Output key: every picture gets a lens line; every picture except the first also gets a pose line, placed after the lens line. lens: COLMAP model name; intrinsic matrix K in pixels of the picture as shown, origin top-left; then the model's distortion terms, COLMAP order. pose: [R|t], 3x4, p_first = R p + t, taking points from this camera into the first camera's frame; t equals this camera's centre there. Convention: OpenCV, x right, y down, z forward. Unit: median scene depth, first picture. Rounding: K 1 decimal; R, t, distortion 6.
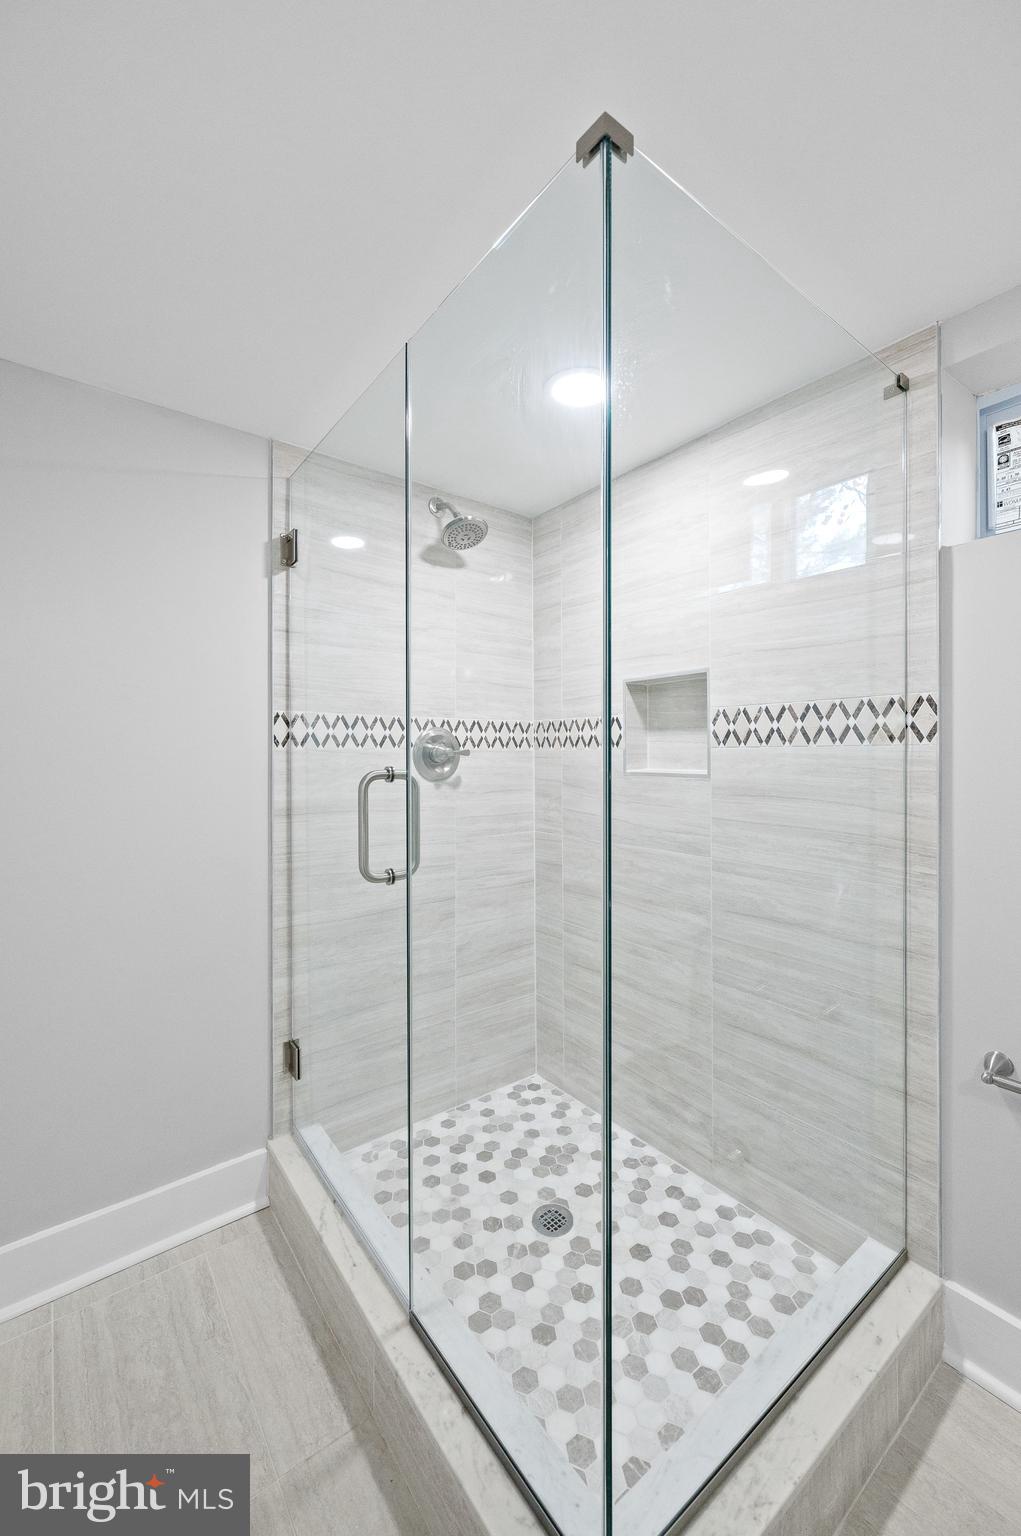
lens RADIAL K [[620.8, 0, 505.7], [0, 620.8, 763.4], [0, 0, 1]] dist [0.006446, -0.001282]
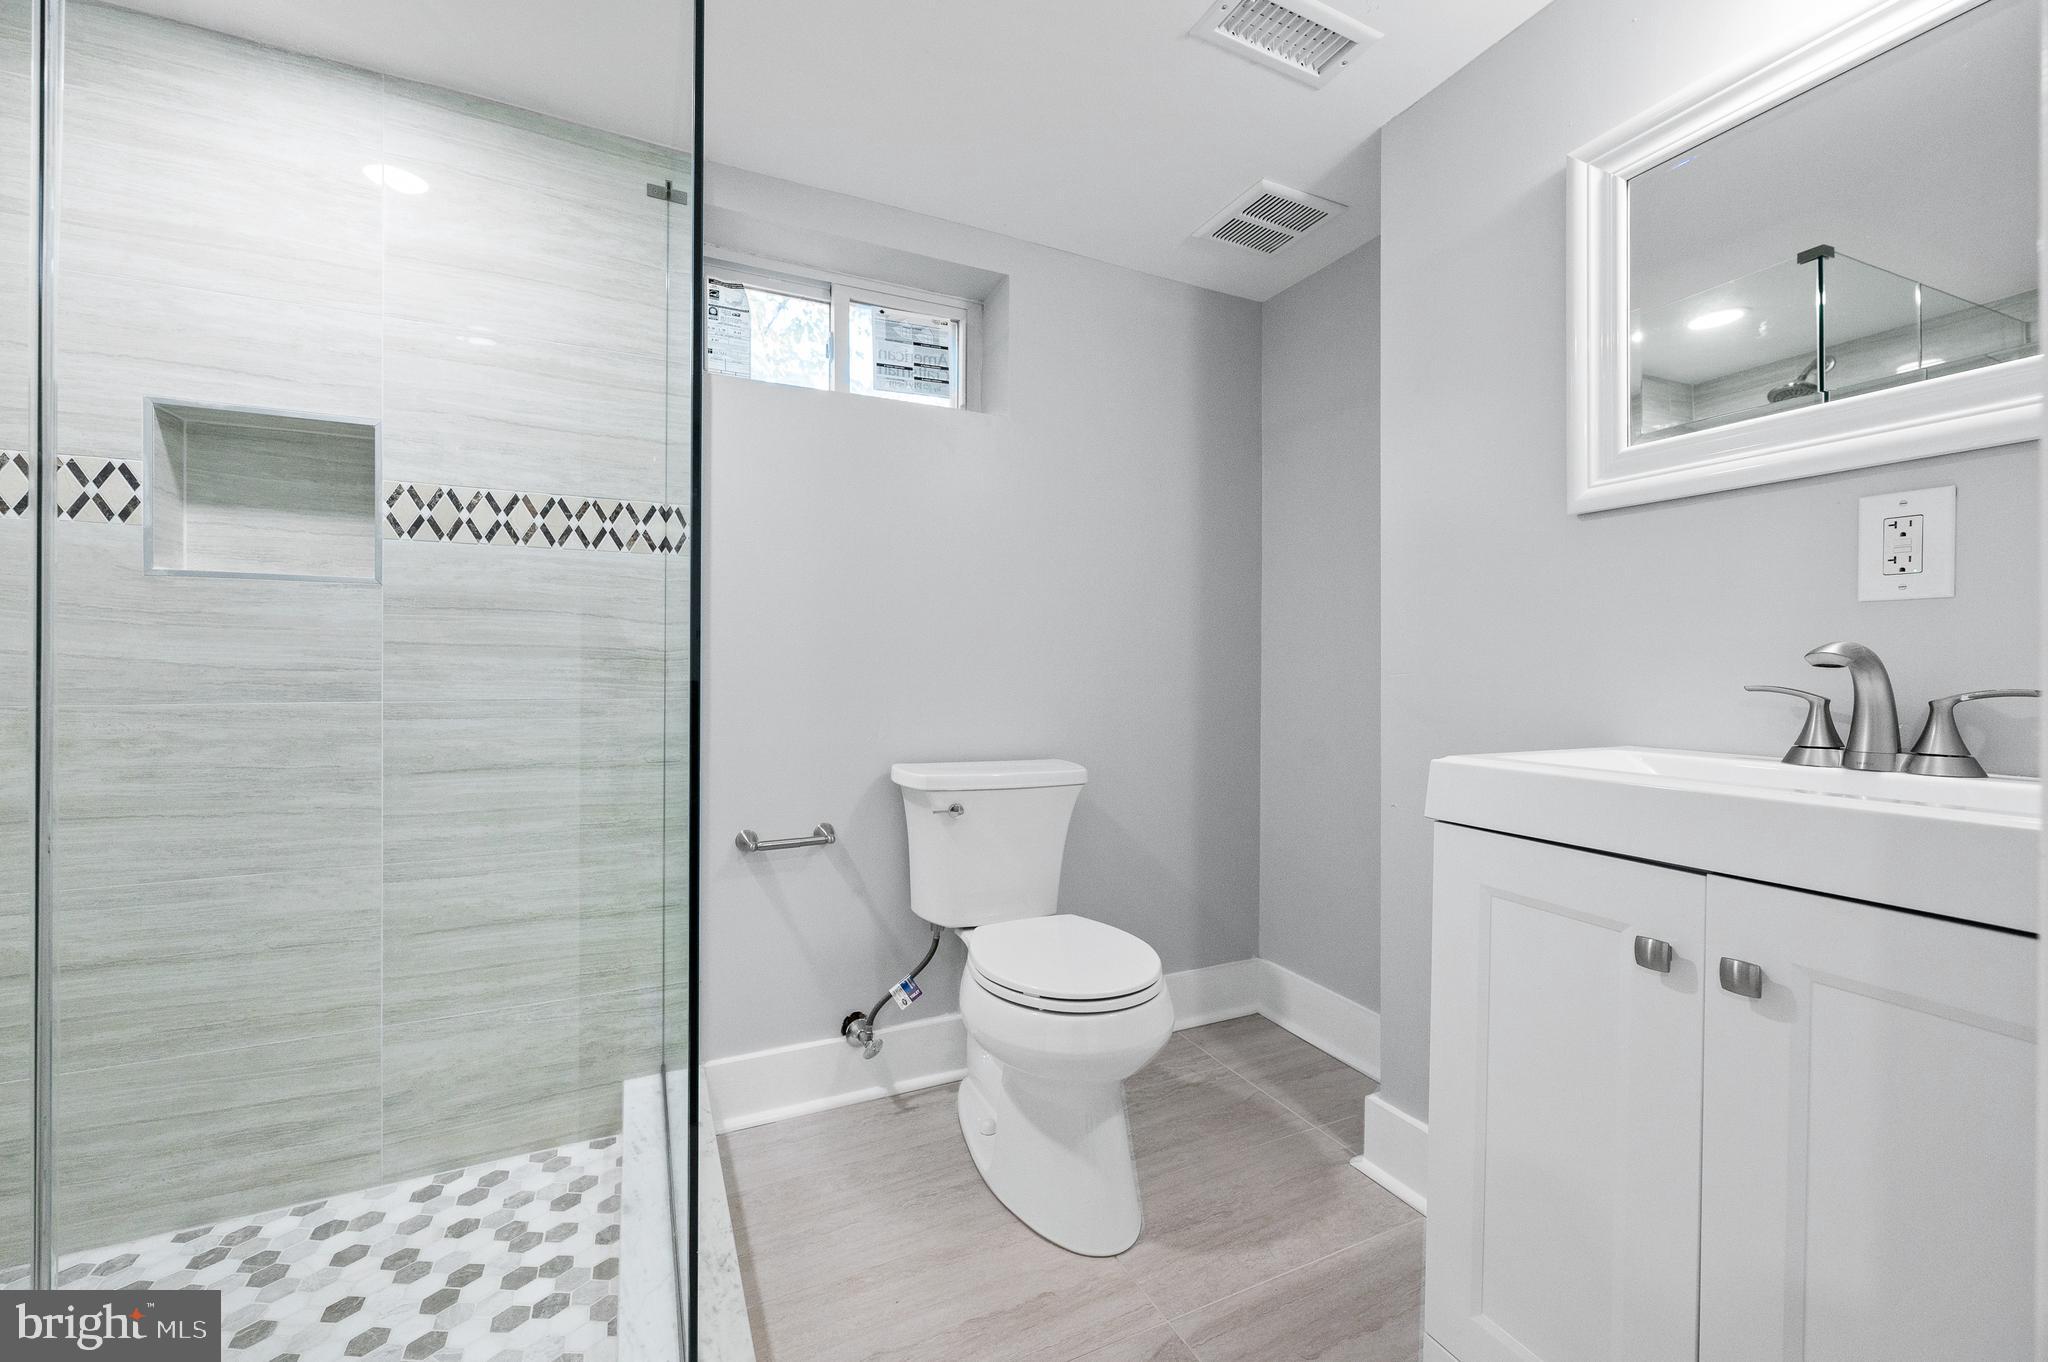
lens RADIAL K [[827.8, 0, 1026.0], [0, 827.8, 671.2], [0, 0, 1]] dist [0.006446, -0.001282]
pose [[0.201165, 0.003951, 0.979549, -0.467658], [0.007359, 0.999958, -0.005545, 0.145146], [-0.979530, 0.008324, 0.201127, 0.143921]]
